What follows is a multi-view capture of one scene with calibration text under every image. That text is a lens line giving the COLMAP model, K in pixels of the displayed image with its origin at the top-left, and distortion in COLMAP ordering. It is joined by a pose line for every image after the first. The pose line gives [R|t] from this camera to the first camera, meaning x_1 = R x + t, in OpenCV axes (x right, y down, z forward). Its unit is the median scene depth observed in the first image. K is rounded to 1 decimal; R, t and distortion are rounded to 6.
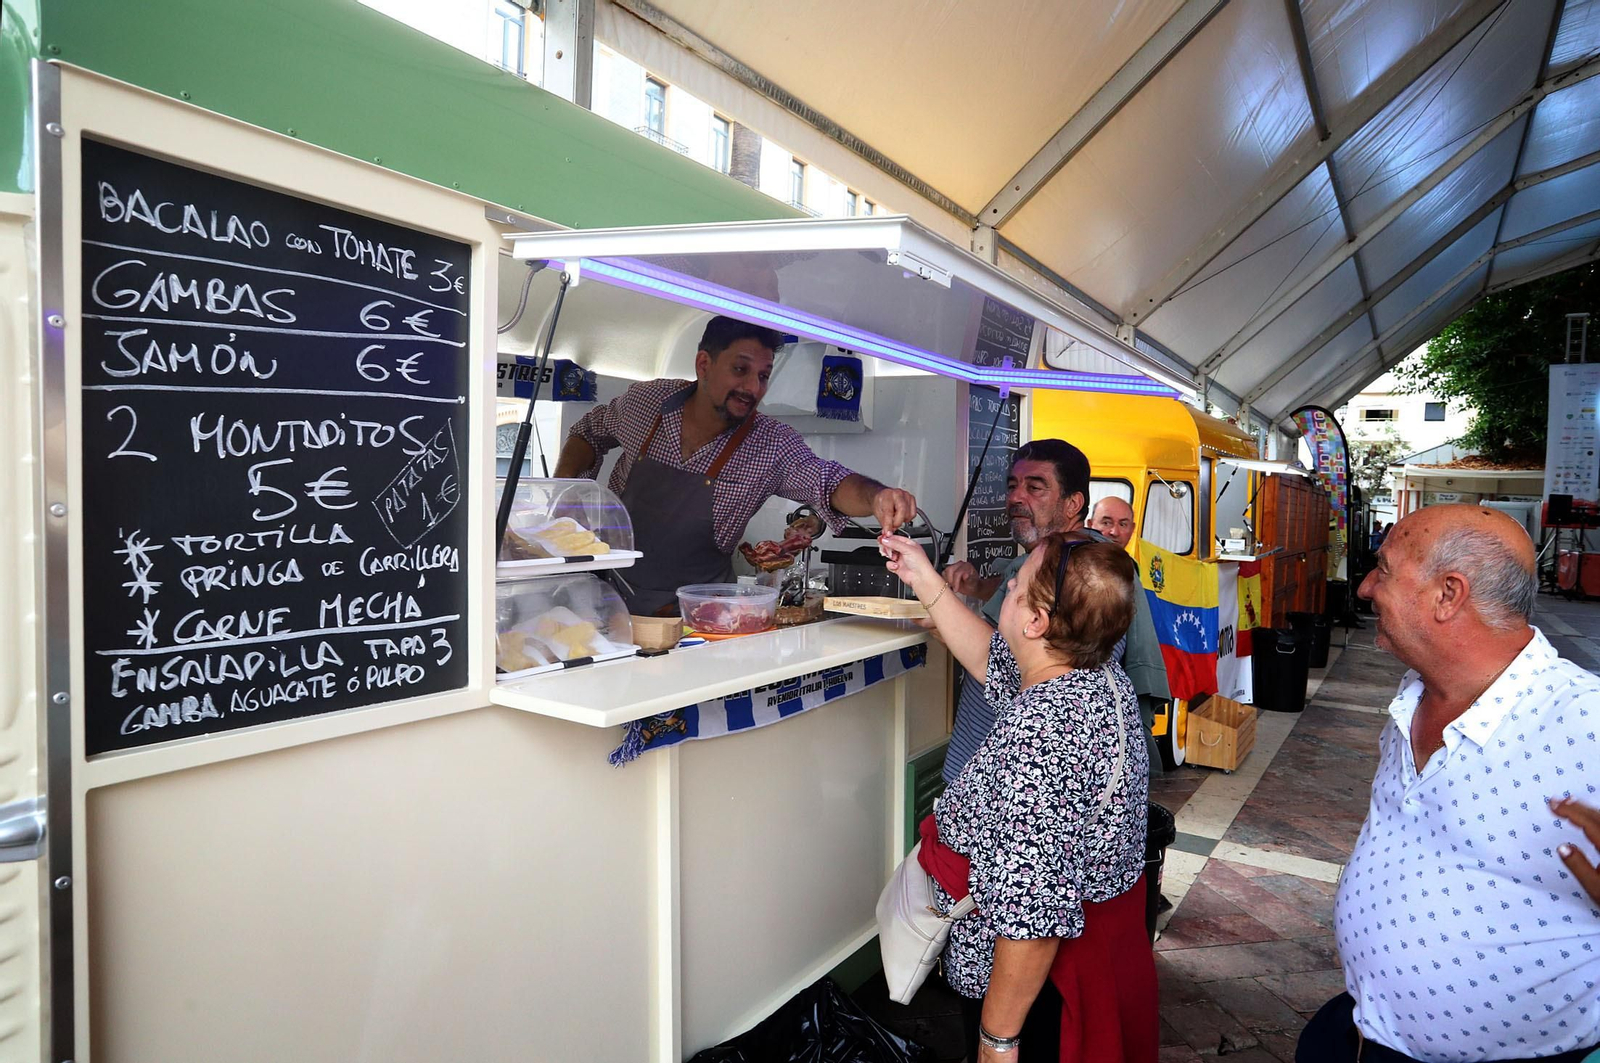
lens RADIAL K [[1101.7, 0, 820.5], [0, 1101.7, 547.4], [0, 0, 1]] dist [-0.010979, 0.001193]
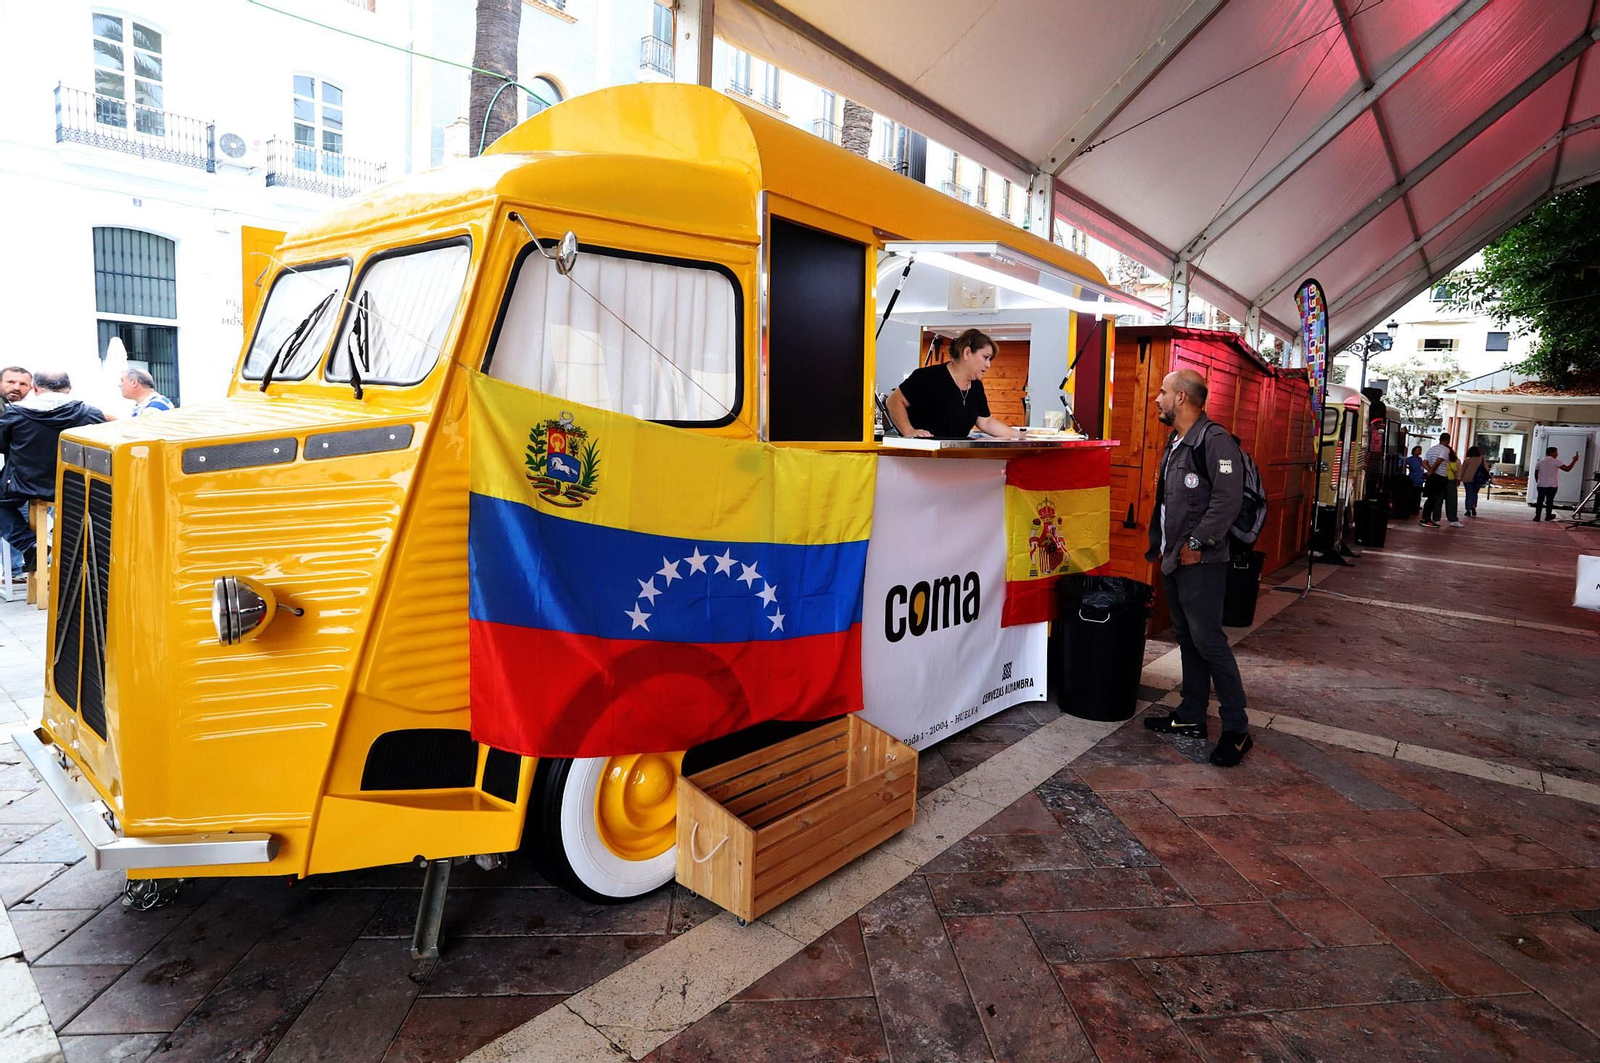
lens RADIAL K [[919.0, 0, 800.0], [0, 919.0, 531.5], [0, 0, 1]] dist [-0.067793, 0.021189]
pose [[0.987319, 0.026812, -0.156465, 0.140198], [-0.016344, 0.997564, 0.067815, 0.007866], [0.157902, -0.064397, 0.985353, 0.207571]]
